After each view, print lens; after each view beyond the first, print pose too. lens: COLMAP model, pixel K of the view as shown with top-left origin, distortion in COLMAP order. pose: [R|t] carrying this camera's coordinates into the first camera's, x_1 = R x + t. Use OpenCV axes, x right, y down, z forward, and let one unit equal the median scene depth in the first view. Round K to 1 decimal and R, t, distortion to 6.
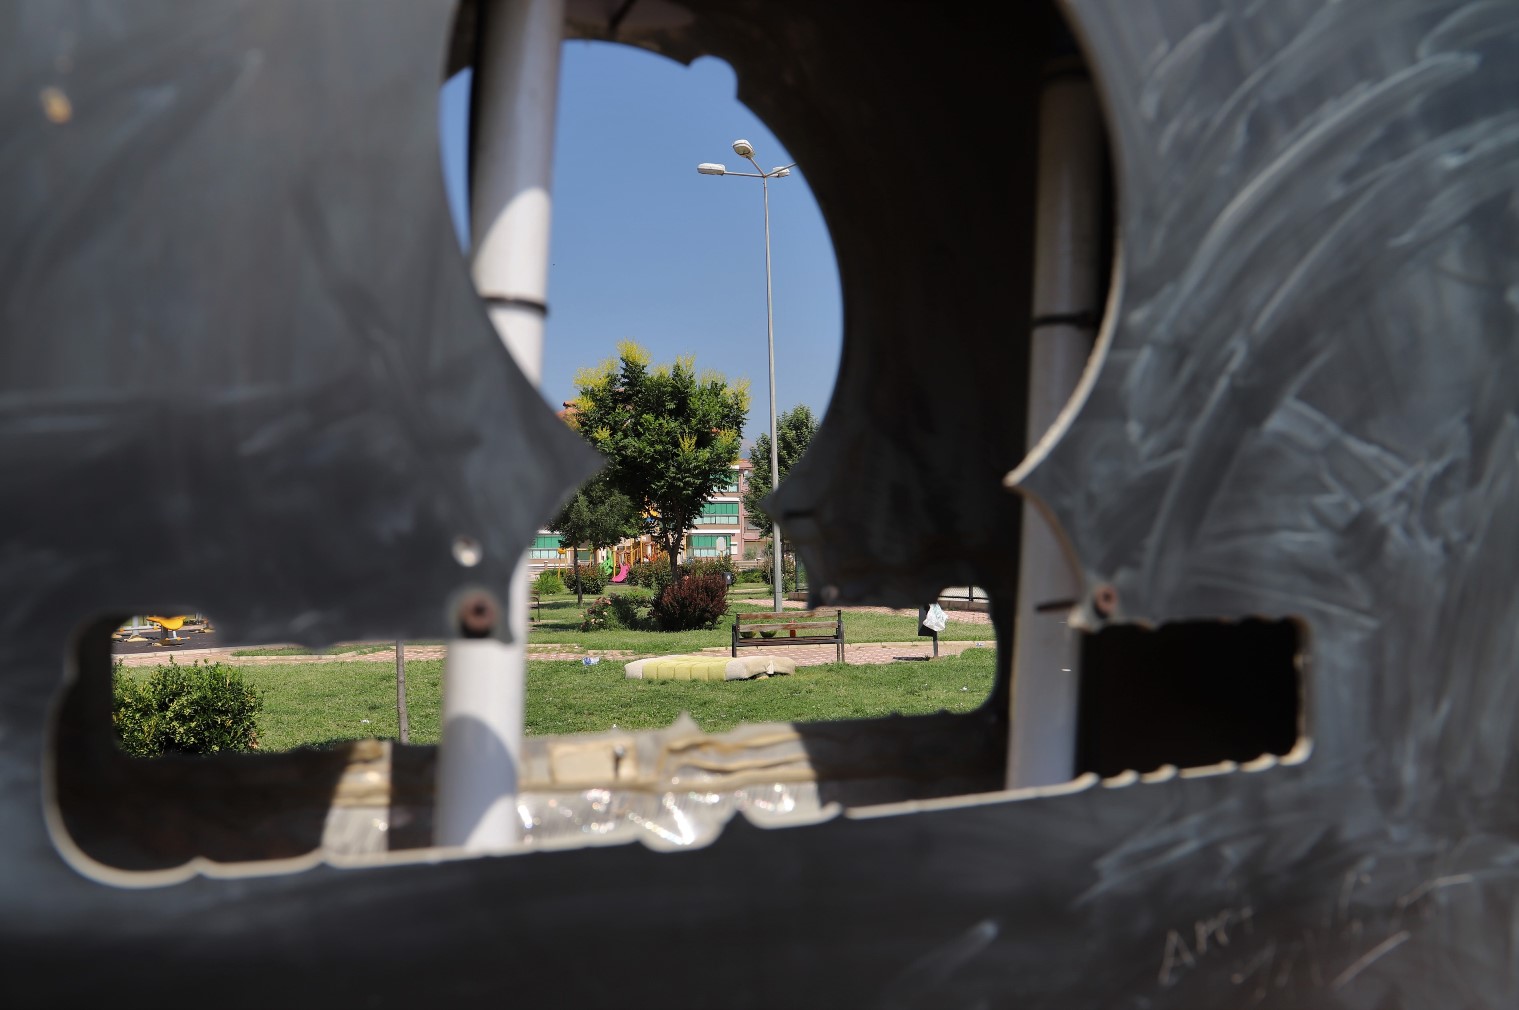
lens RADIAL K [[1310.5, 0, 759.5], [0, 1310.5, 505.0], [0, 0, 1]] dist [-0.200763, 0.203206]
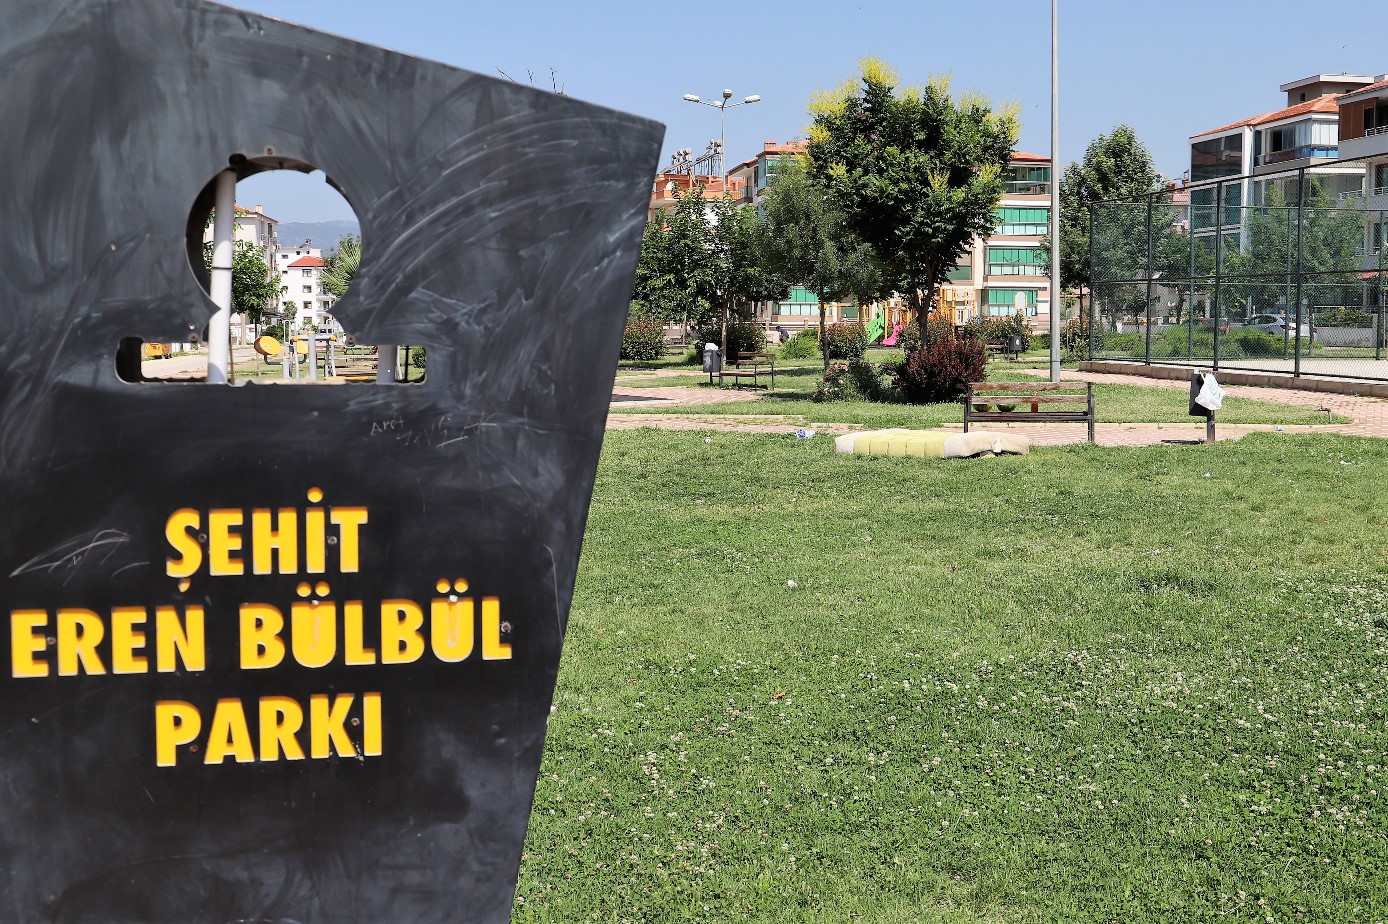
lens RADIAL K [[1534.6, 0, 692.8], [0, 1534.6, 367.3], [0, 0, 1]] dist [-0.018890, -0.004460]
pose [[0.977262, 0.021412, -0.210950, 2.108005], [-0.005853, 0.997233, 0.074107, -0.185915], [0.211953, -0.071188, 0.974684, -3.178433]]
